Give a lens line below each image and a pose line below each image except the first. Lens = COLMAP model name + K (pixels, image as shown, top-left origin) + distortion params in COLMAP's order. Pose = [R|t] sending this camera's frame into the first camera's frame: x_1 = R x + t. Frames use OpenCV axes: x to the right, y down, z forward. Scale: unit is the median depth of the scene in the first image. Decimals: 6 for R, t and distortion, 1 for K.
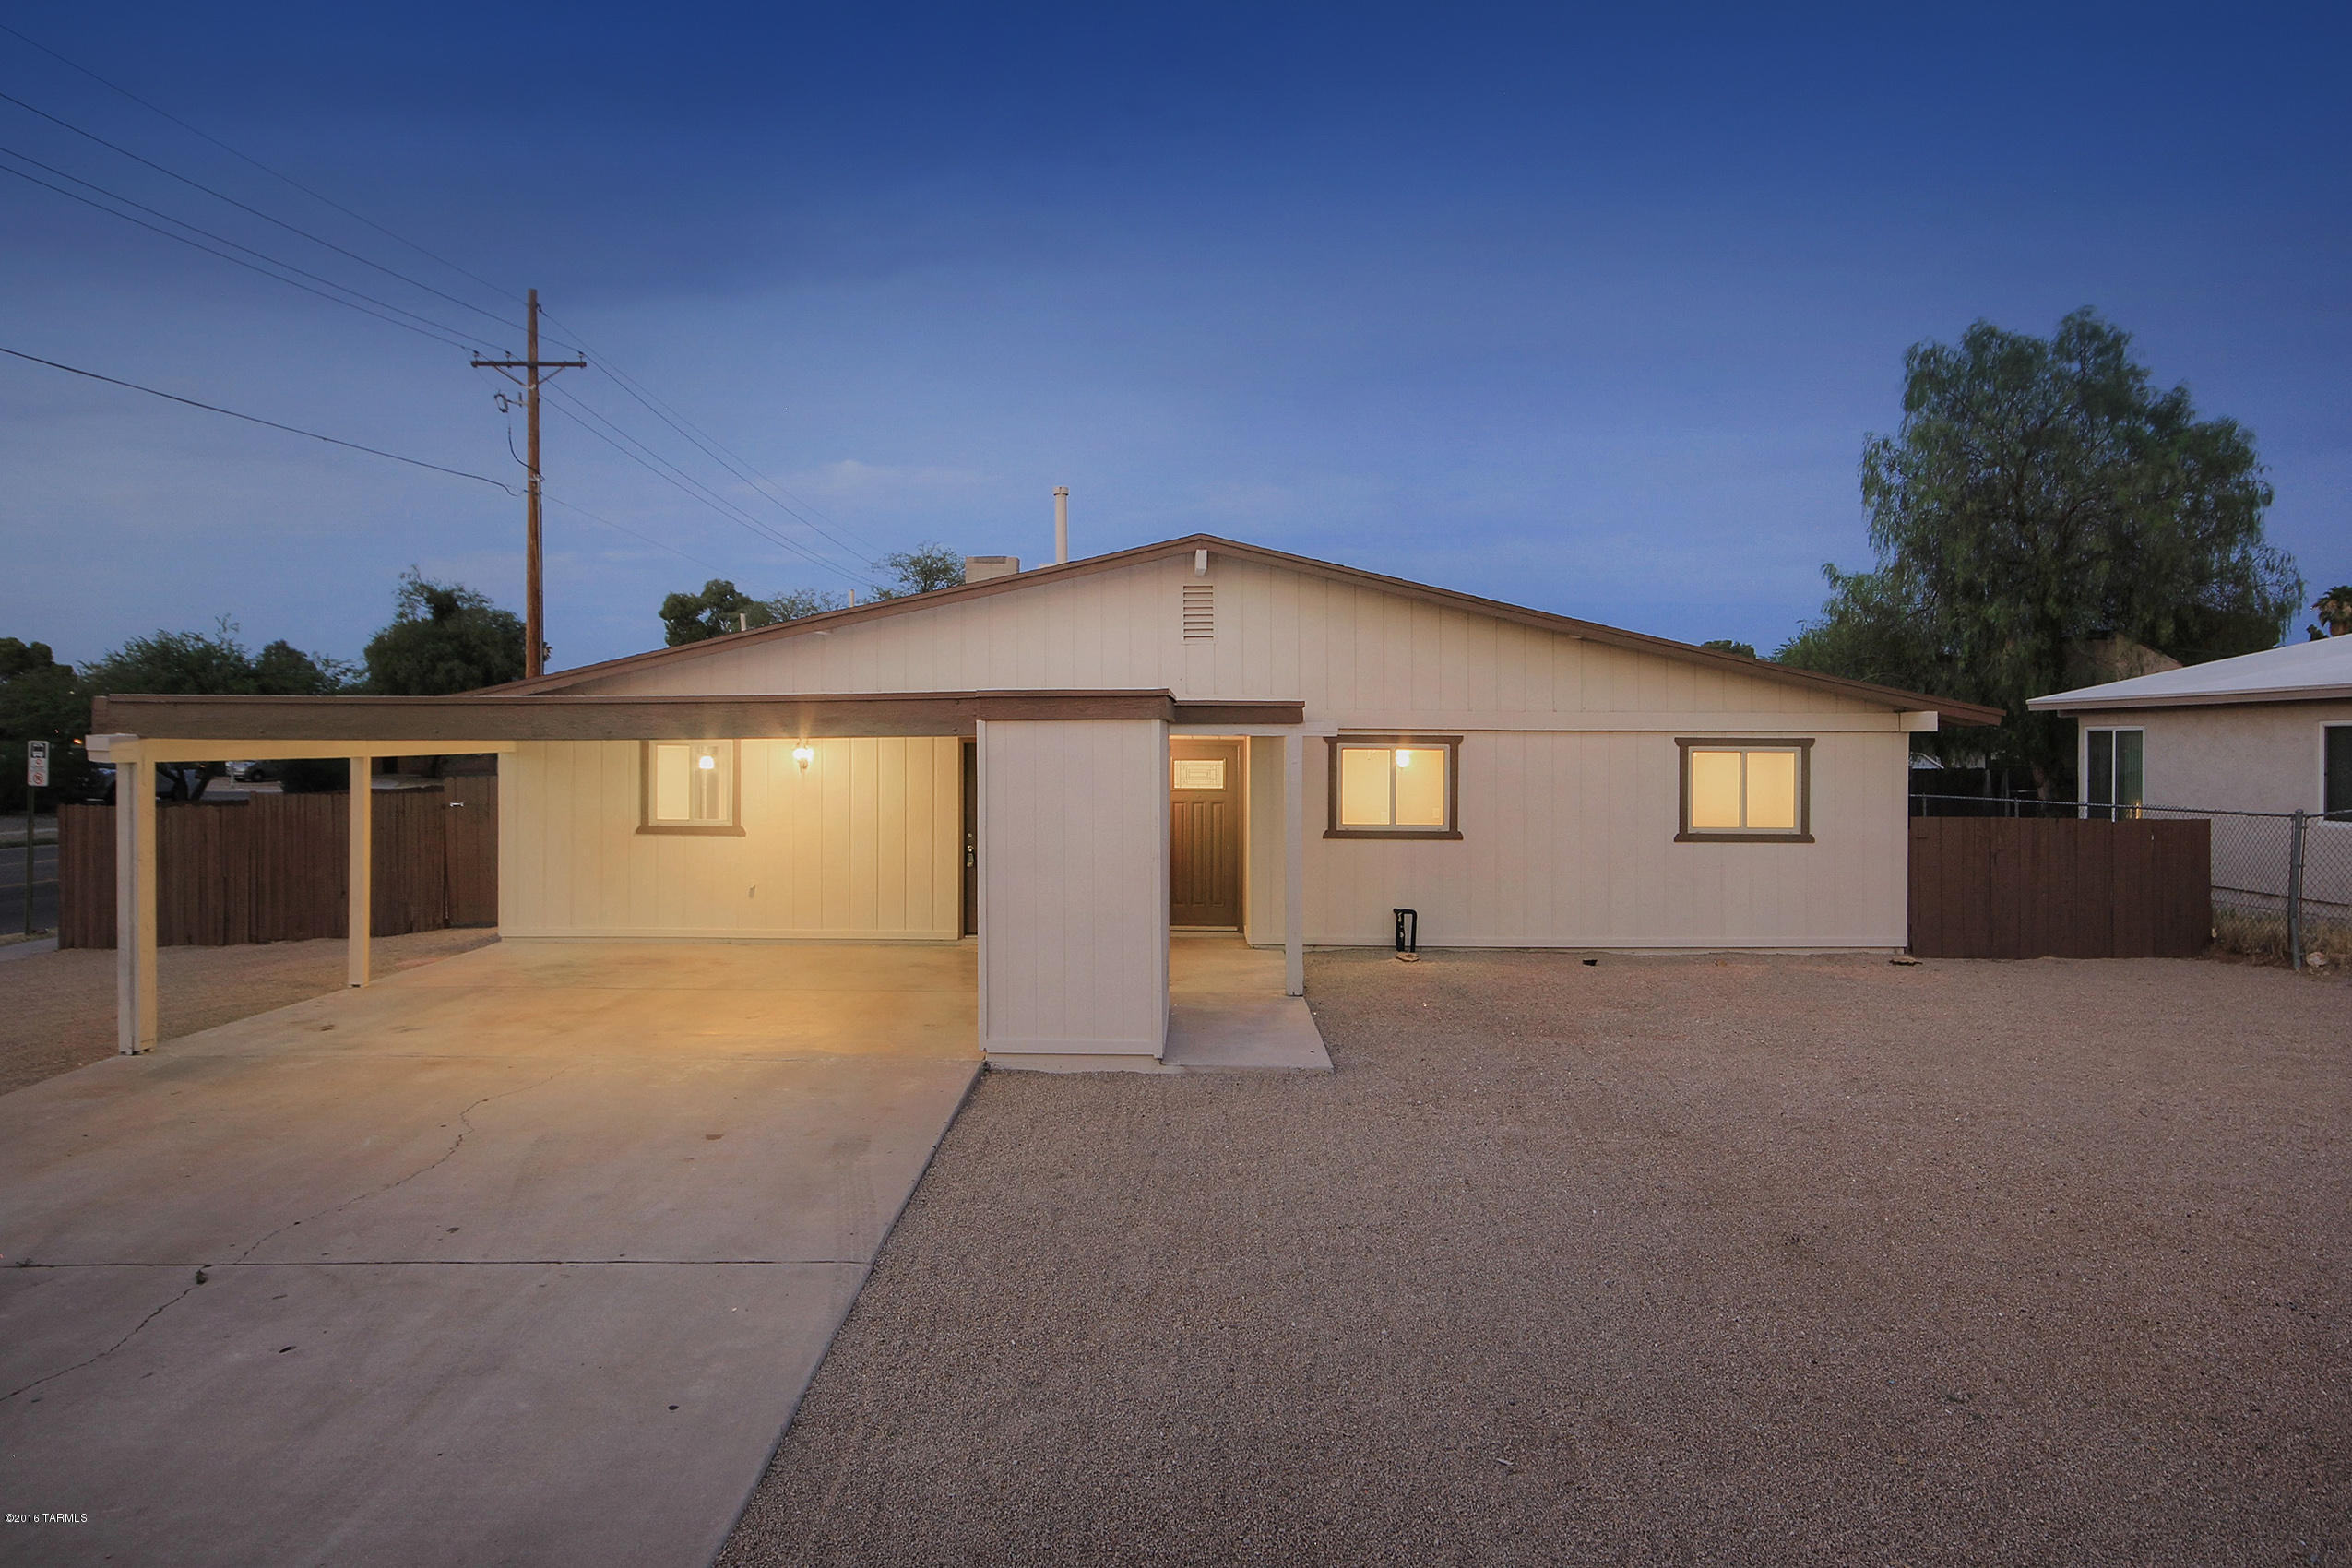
lens RADIAL K [[1530.4, 0, 1179.2], [0, 1530.4, 700.9], [0, 0, 1]] dist [0.005668, 0.001694]
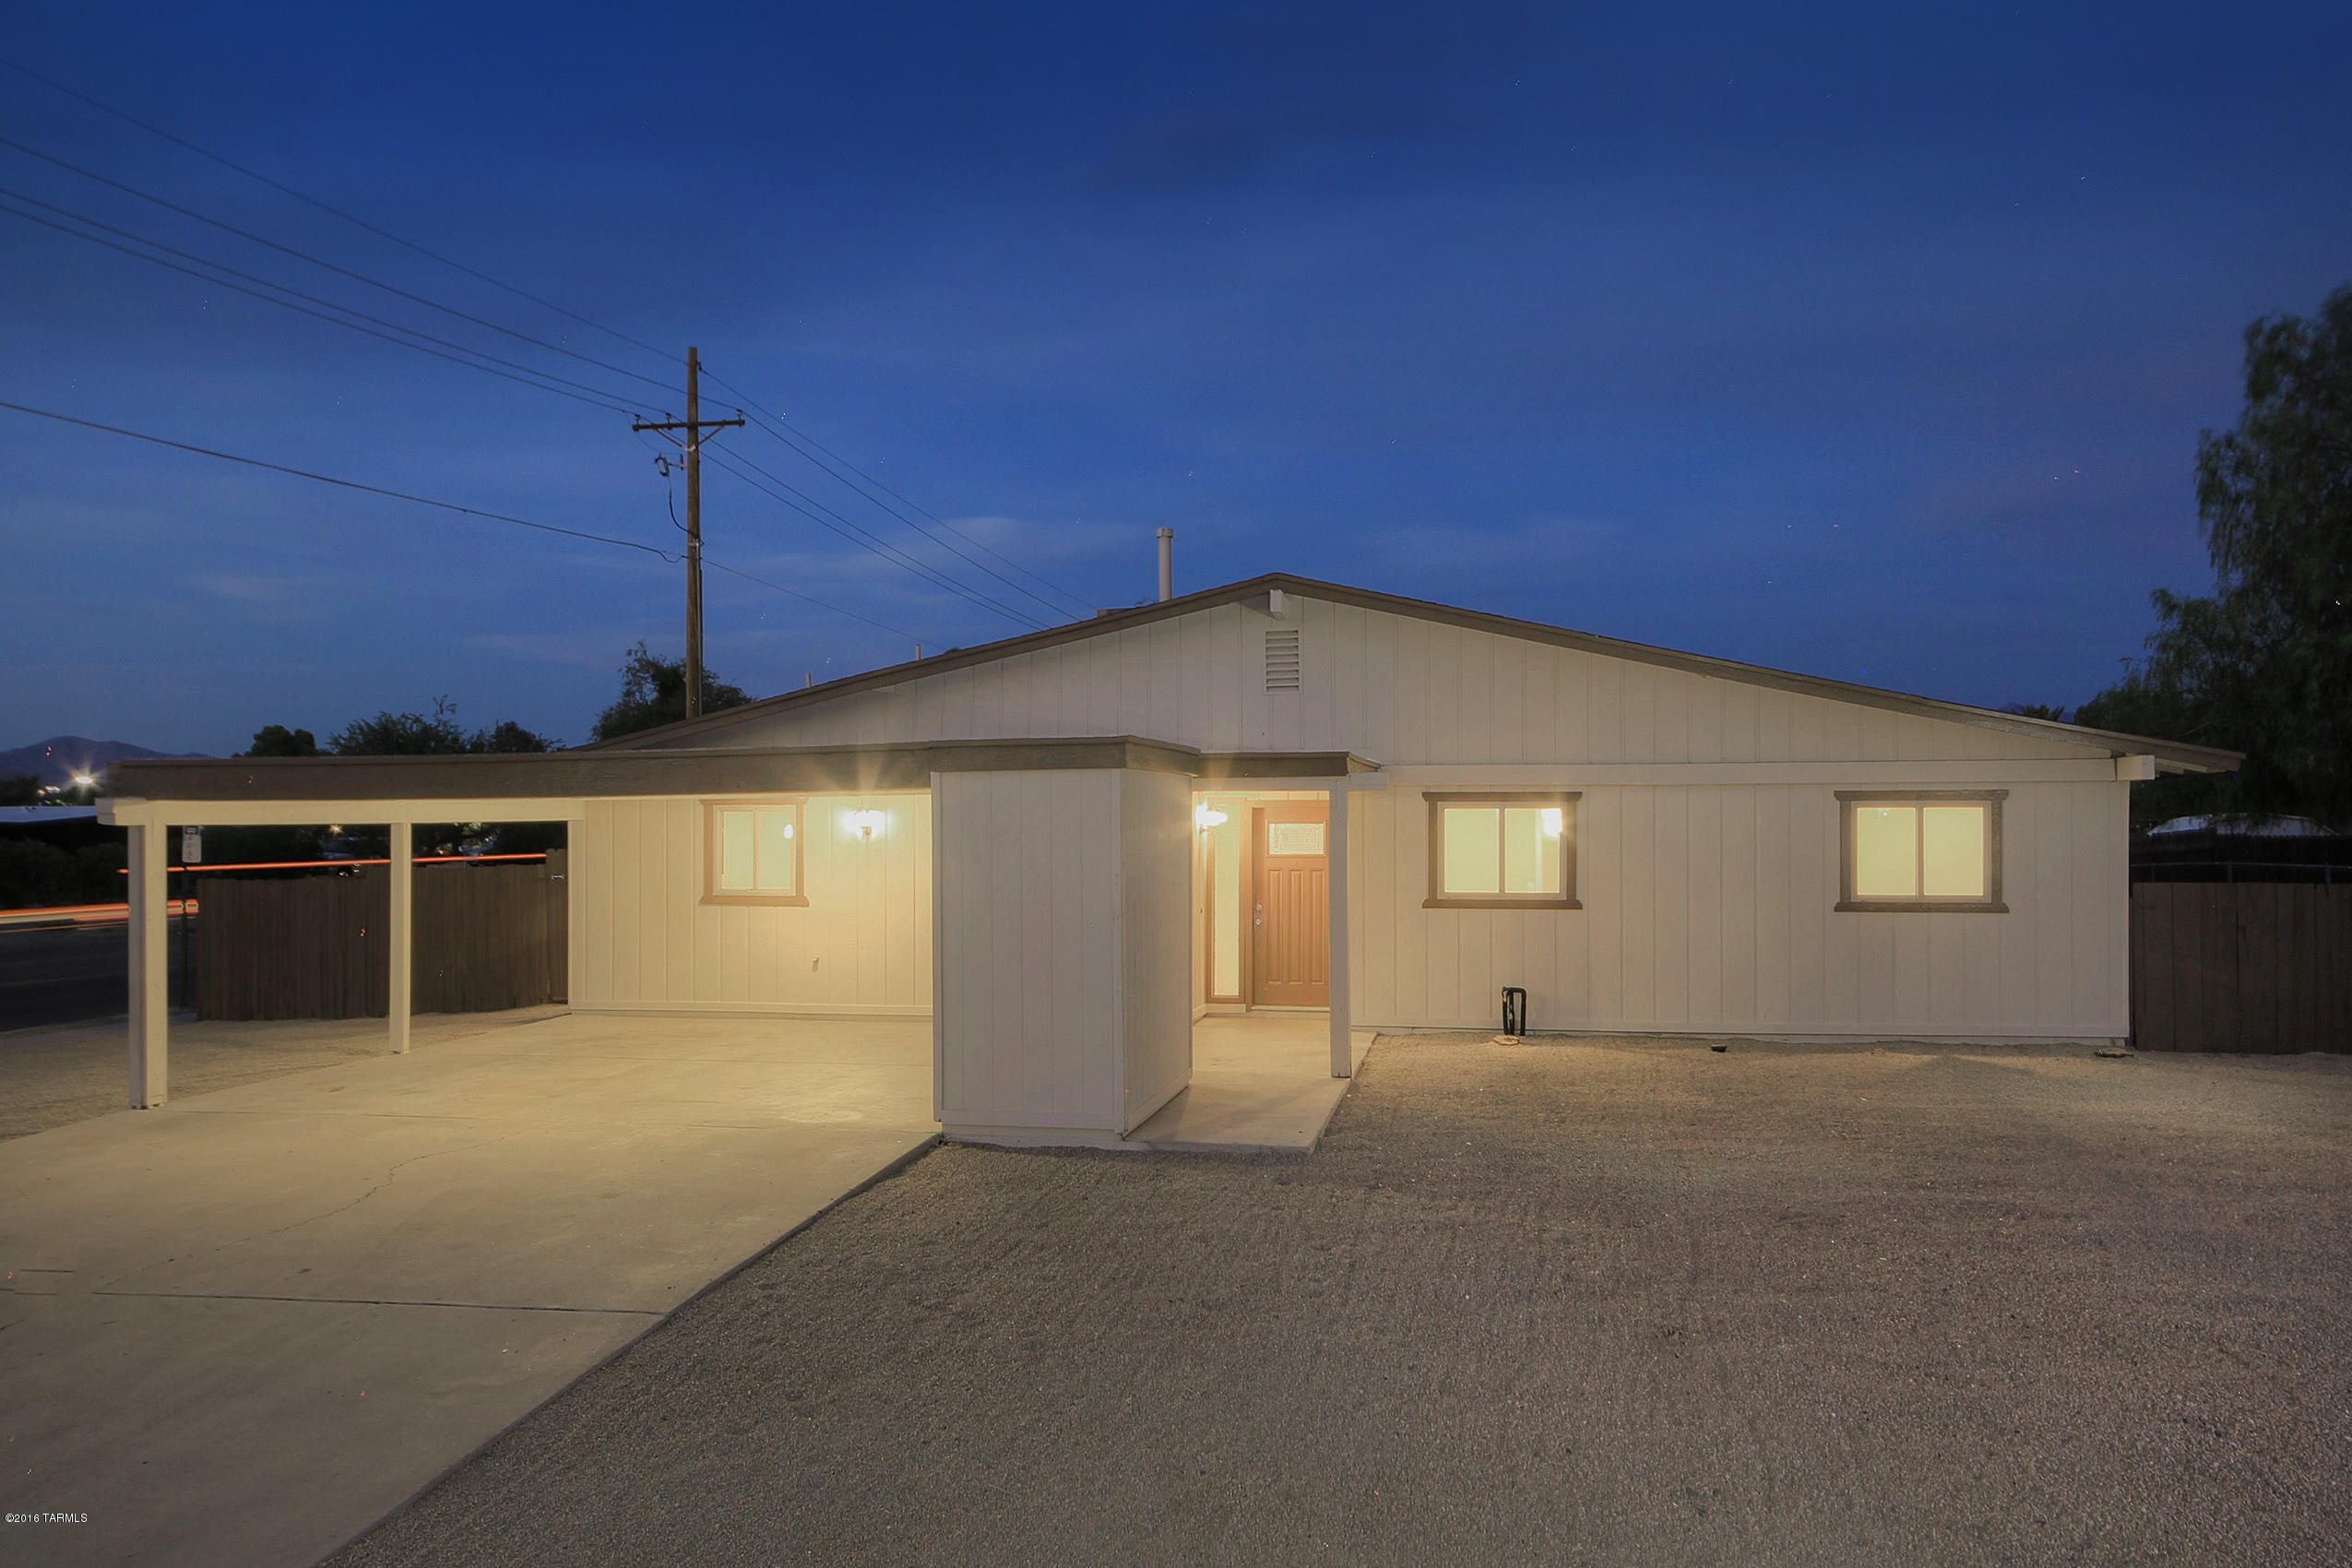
lens RADIAL K [[1742.1, 0, 1339.1], [0, 1742.1, 789.9], [0, 0, 1]] dist [0.003935, 0.005467]
pose [[0.985981, -0.013873, -0.166279, 0.211816], [0.014282, 0.999897, 0.001263, 0.018126], [0.166244, -0.003620, 0.986078, -0.014731]]
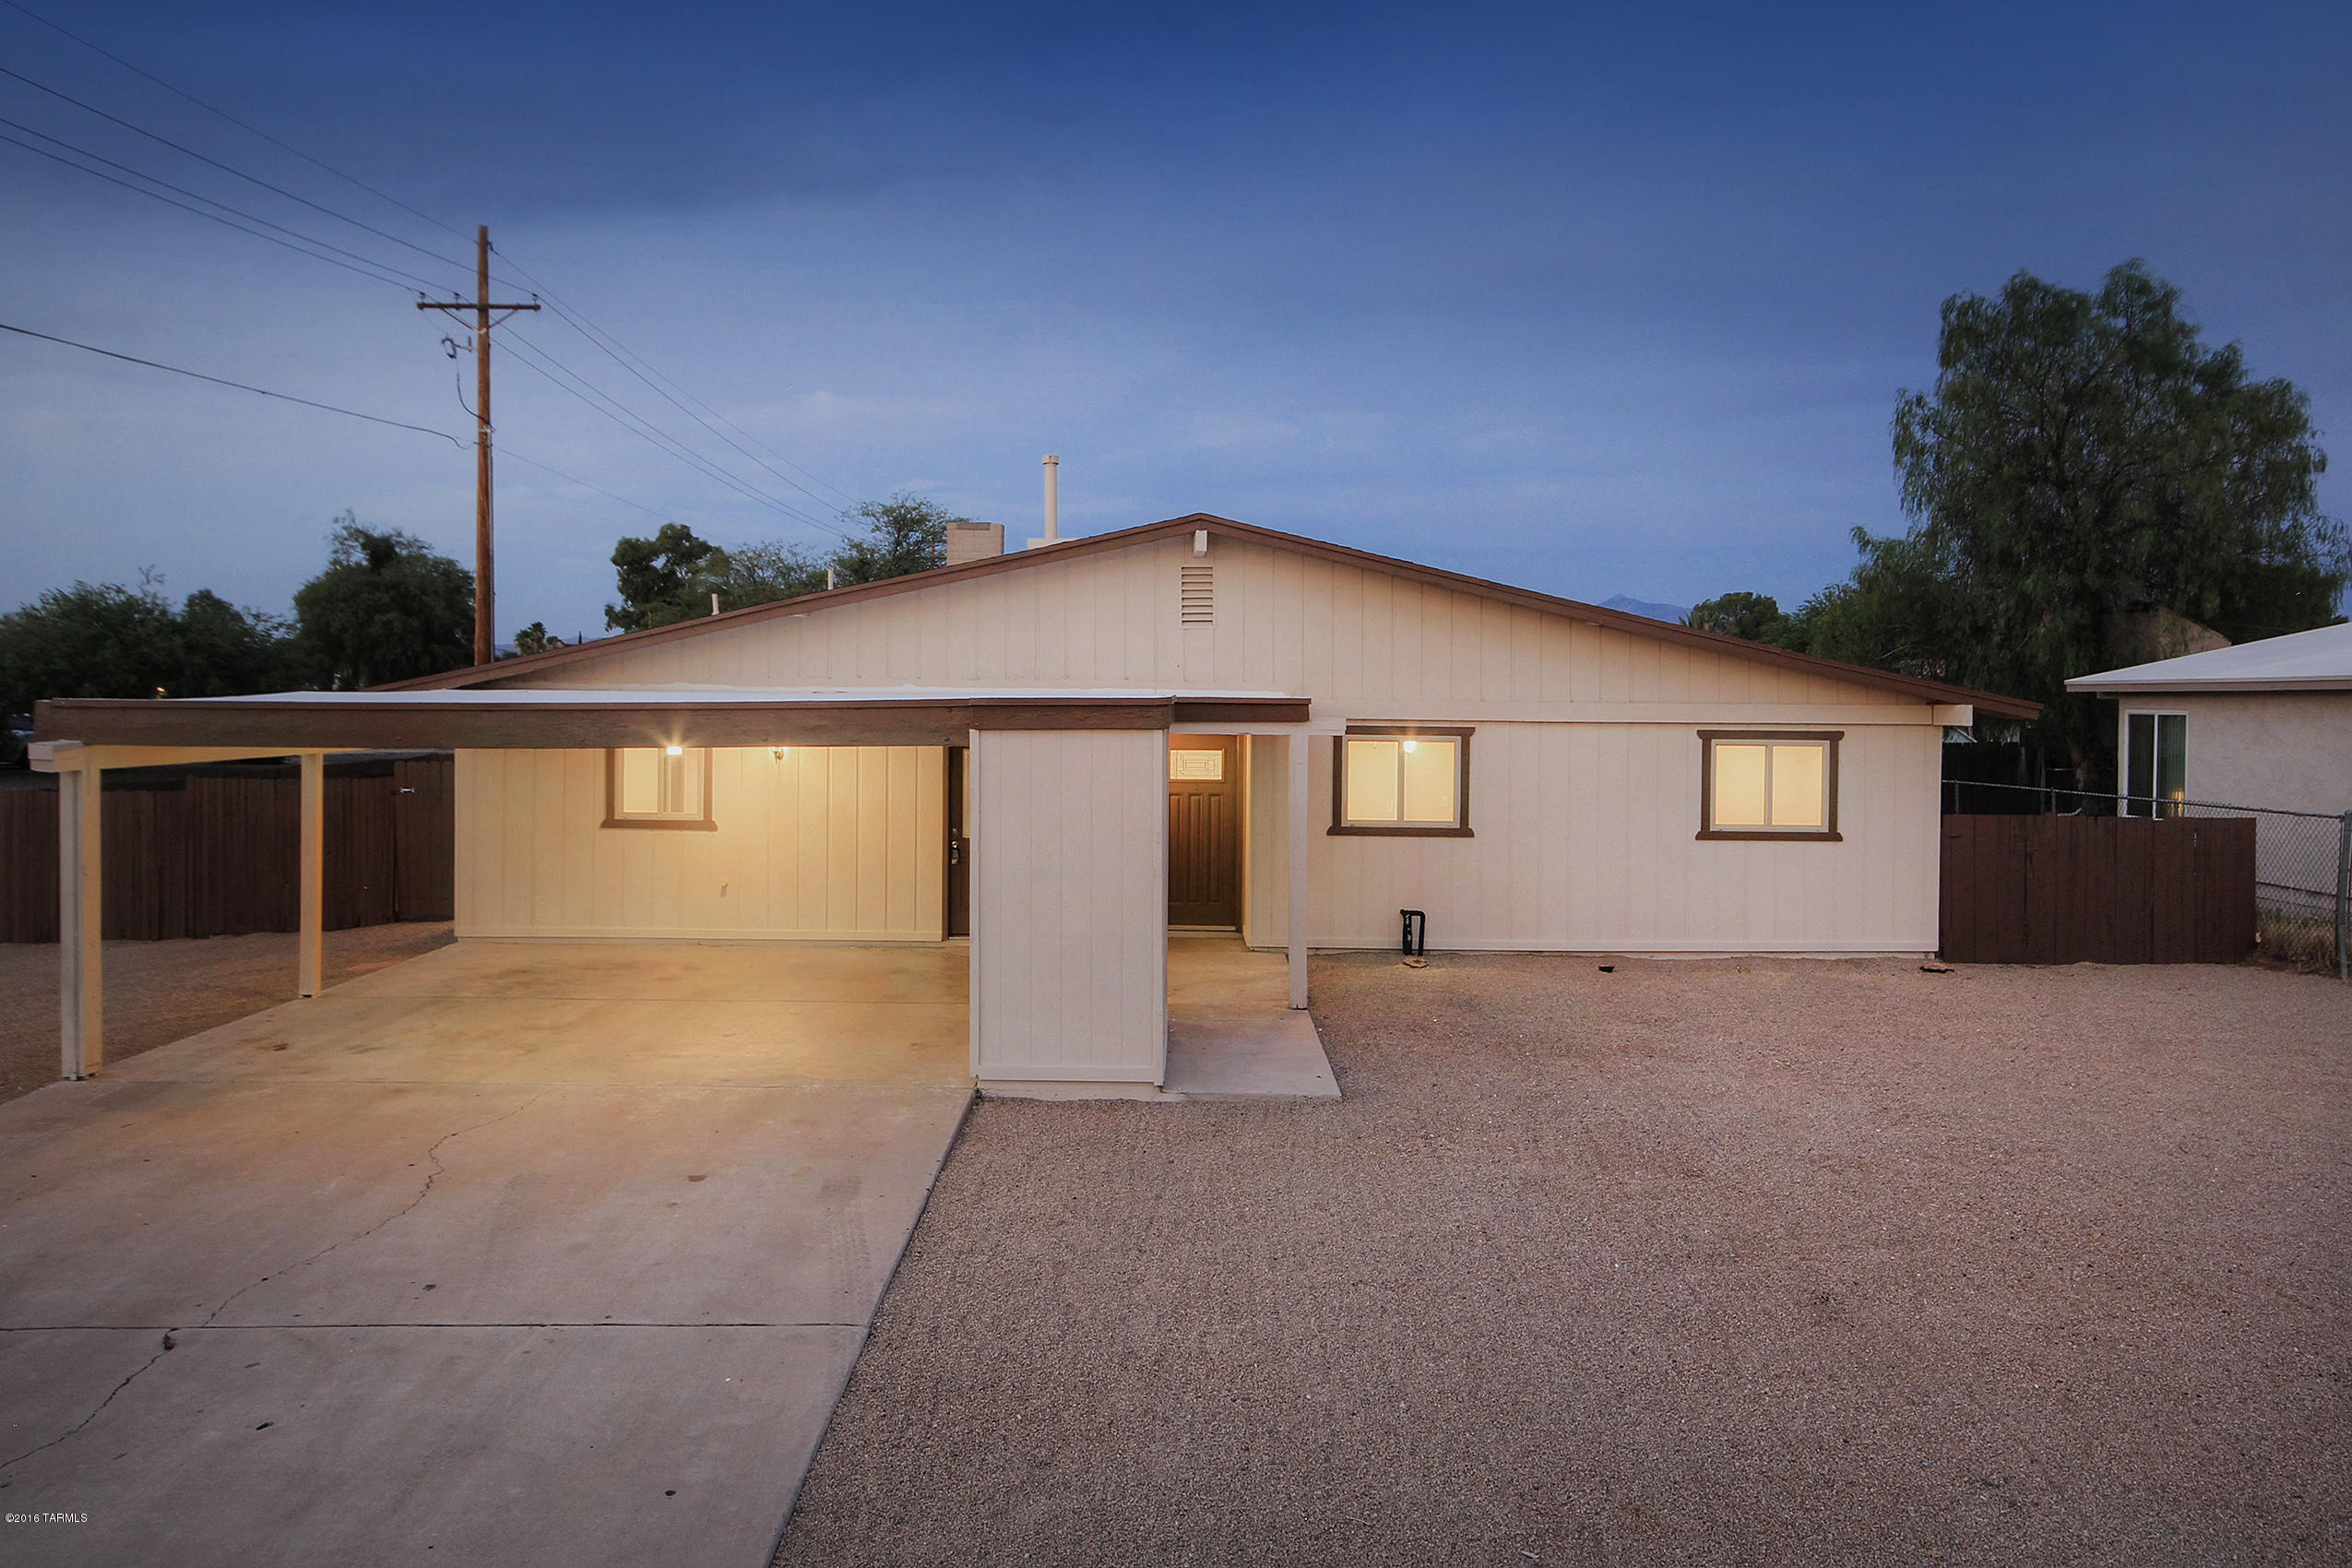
lens RADIAL K [[1641.9, 0, 1175.0], [0, 1641.9, 645.0], [0, 0, 1]] dist [0.005498, 0.003125]
pose [[0.999910, 0.007737, 0.010942, -0.011941], [-0.007857, 0.999910, 0.010885, -0.037374], [-0.010857, -0.010970, 0.999881, -0.014611]]
